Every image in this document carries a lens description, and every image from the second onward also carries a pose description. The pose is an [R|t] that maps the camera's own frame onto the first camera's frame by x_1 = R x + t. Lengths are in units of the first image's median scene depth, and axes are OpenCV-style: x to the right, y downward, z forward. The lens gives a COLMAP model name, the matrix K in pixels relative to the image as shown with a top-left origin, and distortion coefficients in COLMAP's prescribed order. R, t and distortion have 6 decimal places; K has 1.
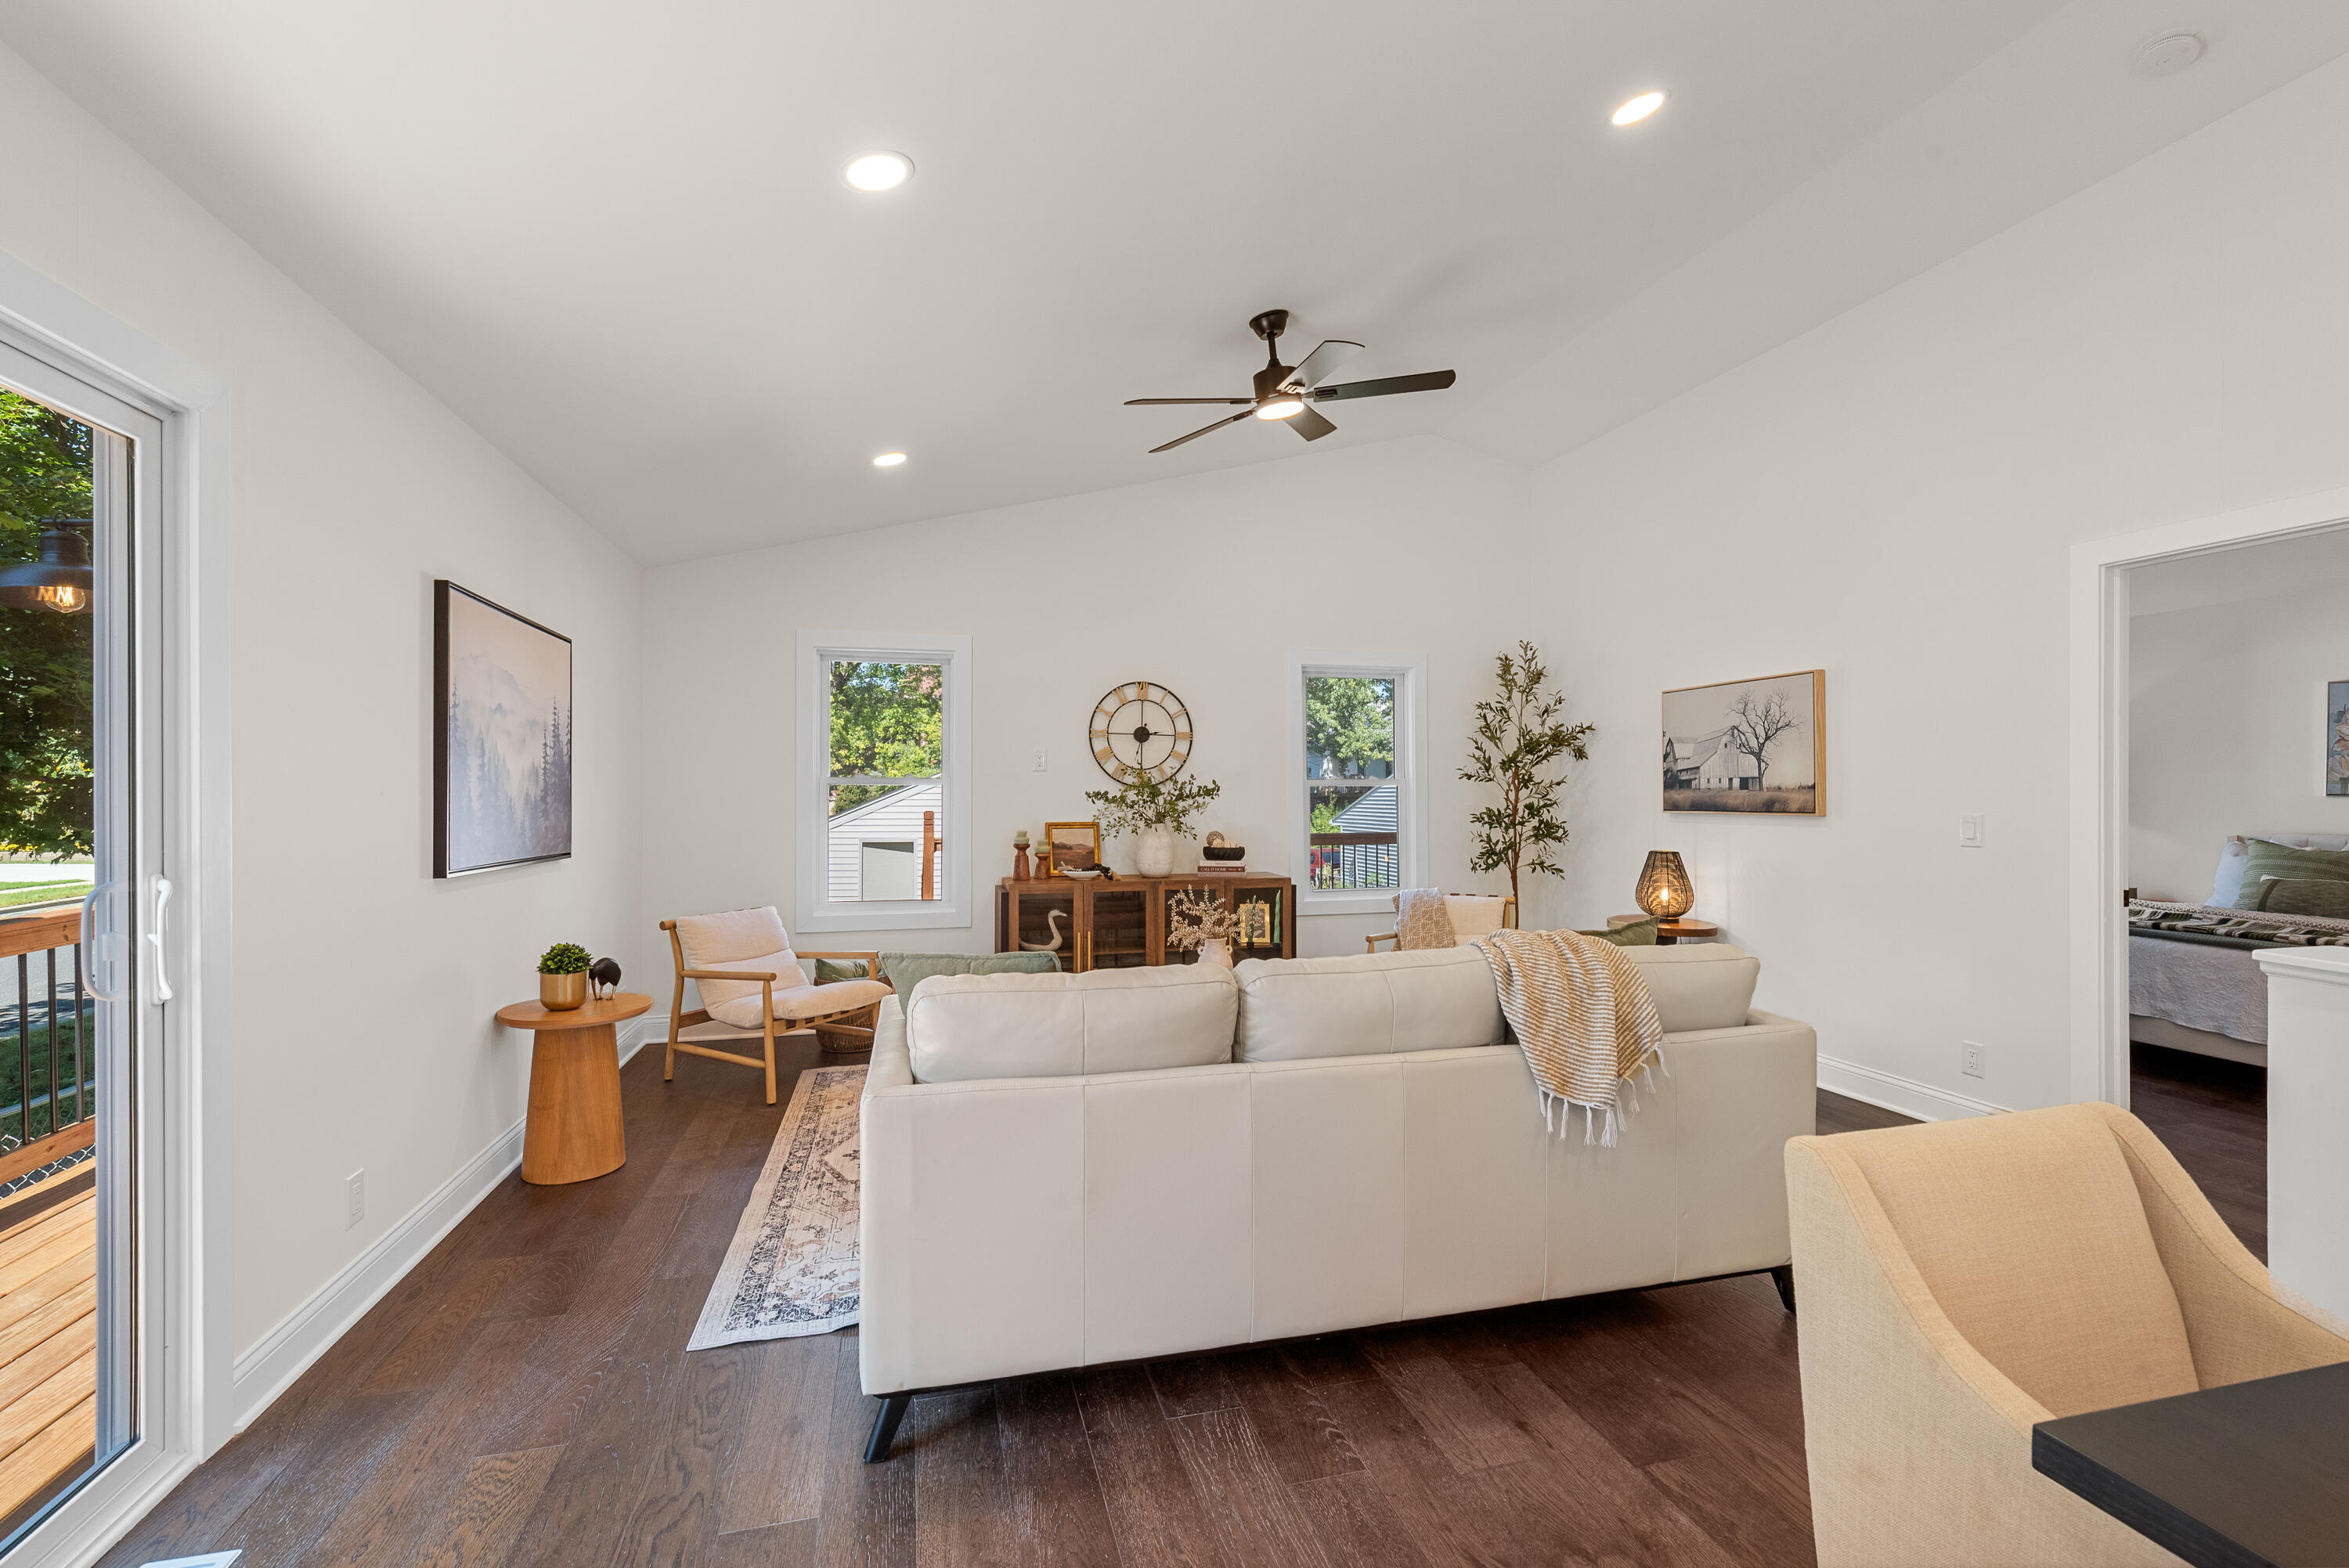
lens RADIAL K [[1021.2, 0, 1176.7], [0, 1021.2, 787.9], [0, 0, 1]] dist [0.002334, 0.000104]
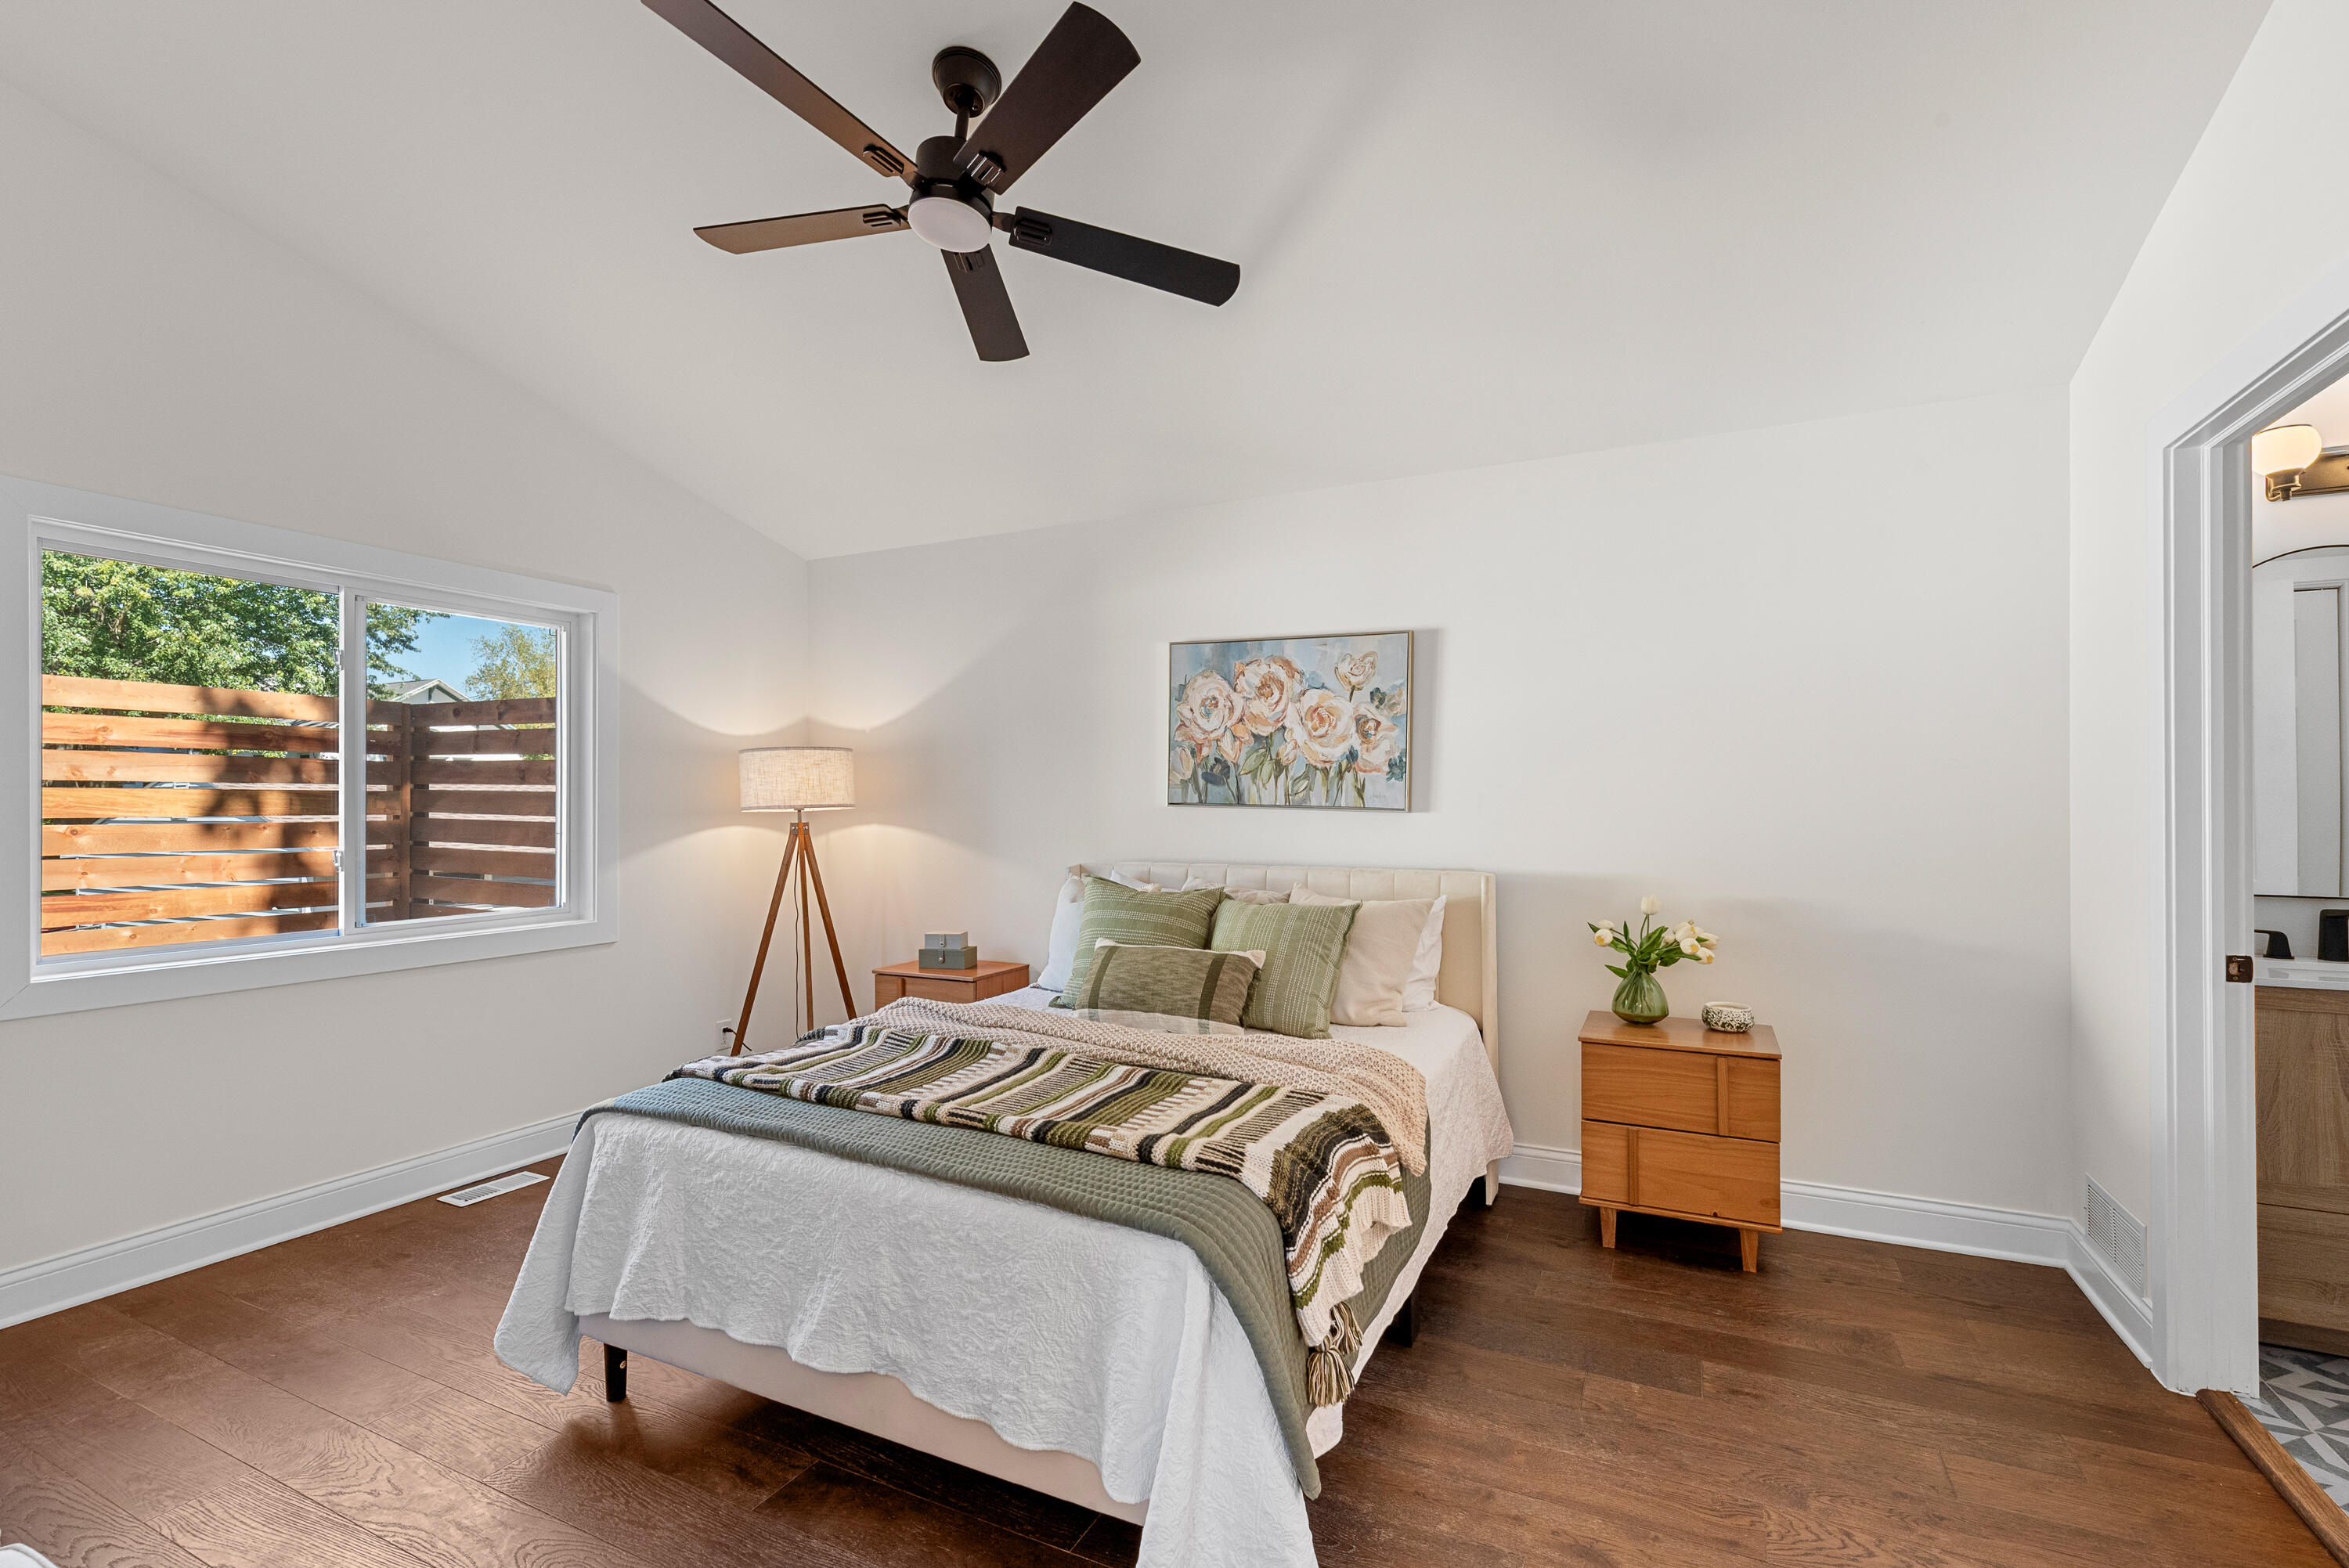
lens RADIAL K [[1021.2, 0, 1179.3], [0, 1021.2, 792.6], [0, 0, 1]] dist [0.002334, 0.000104]
pose [[0.656365, 0.005660, 0.754422, 0.636512], [-0.001989, 0.999981, -0.005772, 0.002816], [-0.754441, 0.002288, 0.656364, 0.567822]]
